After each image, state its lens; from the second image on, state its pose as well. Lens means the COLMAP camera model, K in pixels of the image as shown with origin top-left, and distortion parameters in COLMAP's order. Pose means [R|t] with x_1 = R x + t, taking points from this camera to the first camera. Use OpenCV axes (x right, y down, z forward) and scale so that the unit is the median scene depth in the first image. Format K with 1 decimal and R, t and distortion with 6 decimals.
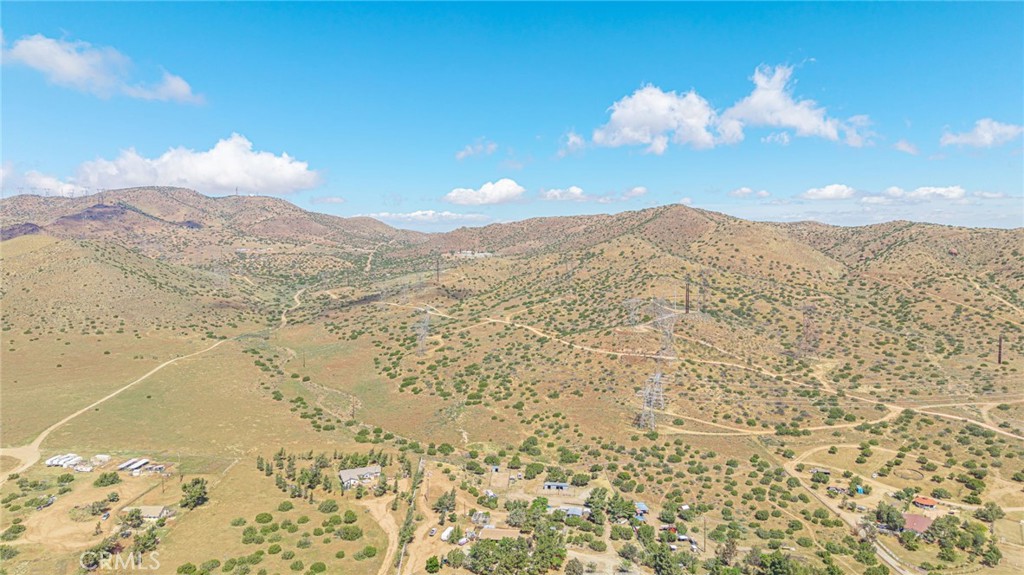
lens RADIAL K [[731.1, 0, 511.8], [0, 731.1, 283.9], [0, 0, 1]] dist [0.029766, -0.021344]
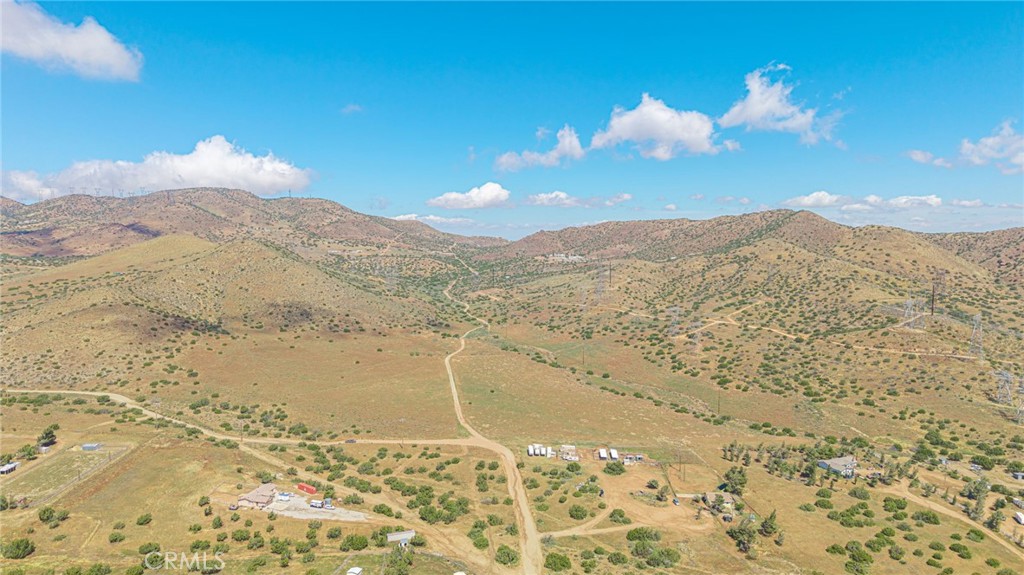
lens RADIAL K [[731.1, 0, 510.5], [0, 731.1, 291.6], [0, 0, 1]] dist [0.029766, -0.021344]
pose [[0.999773, 0.006418, 0.020310, -0.111256], [-0.006510, 0.999969, 0.004473, 0.001879], [-0.020280, -0.004604, 0.999784, -0.005601]]
